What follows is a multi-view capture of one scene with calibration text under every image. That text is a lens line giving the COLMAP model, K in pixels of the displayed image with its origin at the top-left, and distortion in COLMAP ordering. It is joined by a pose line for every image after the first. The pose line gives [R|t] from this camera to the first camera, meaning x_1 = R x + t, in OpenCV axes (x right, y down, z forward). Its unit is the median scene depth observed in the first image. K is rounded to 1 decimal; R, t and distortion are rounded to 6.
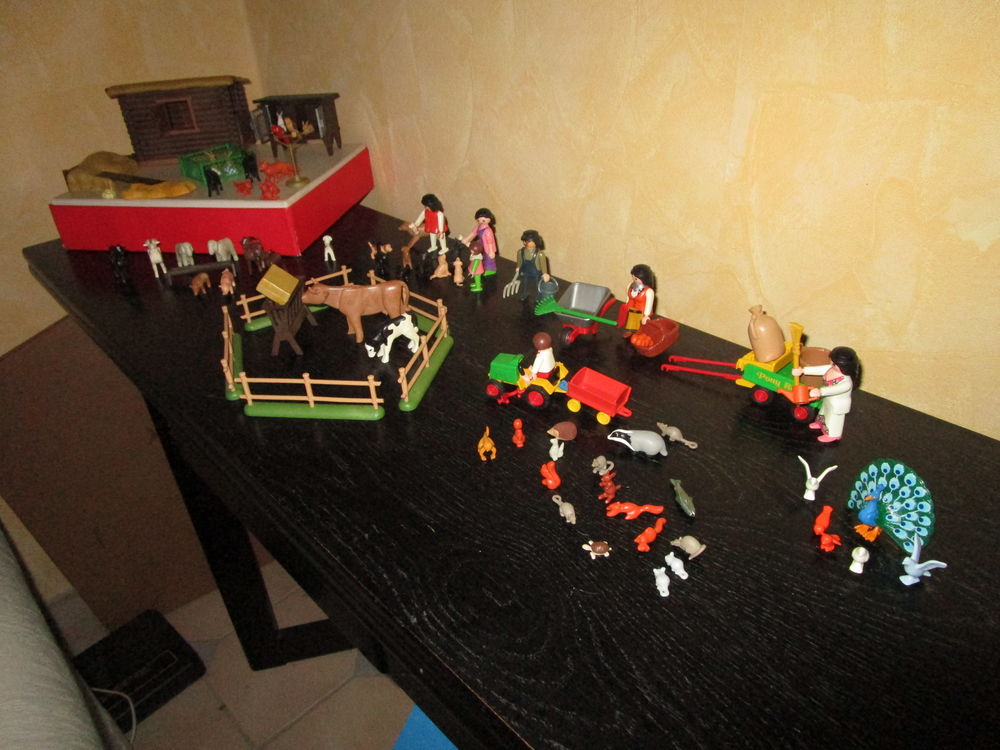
lens RADIAL K [[710.5, 0, 500.0], [0, 710.5, 375.0], [0, 0, 1]] dist [-0.026114, 0.000904]
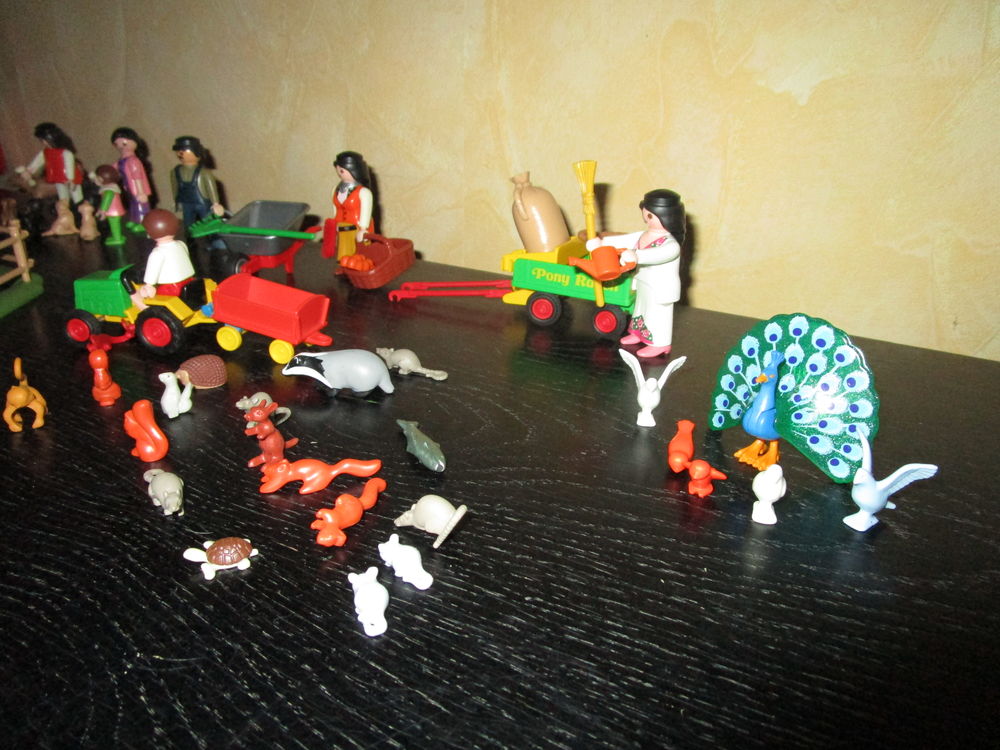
lens RADIAL K [[710.5, 0, 500.0], [0, 710.5, 375.0], [0, 0, 1]] dist [-0.026114, 0.000904]
pose [[0.949749, -0.055317, 0.308087, 0.143349], [0.099821, 0.986396, -0.130612, 0.176776], [-0.296670, 0.154802, 0.942350, 0.451773]]
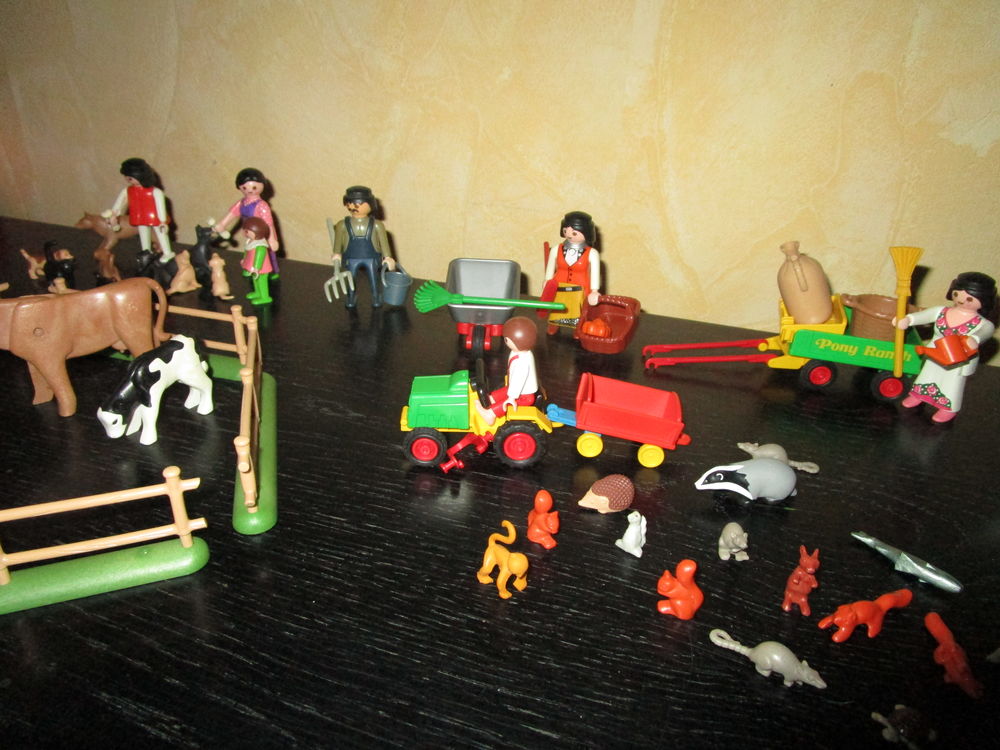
lens RADIAL K [[710.5, 0, 500.0], [0, 710.5, 375.0], [0, 0, 1]] dist [-0.026114, 0.000904]
pose [[0.871718, -0.146048, 0.467737, -0.214156], [0.184576, 0.982109, -0.037336, -0.001847], [-0.453916, 0.118880, 0.883079, 0.588610]]
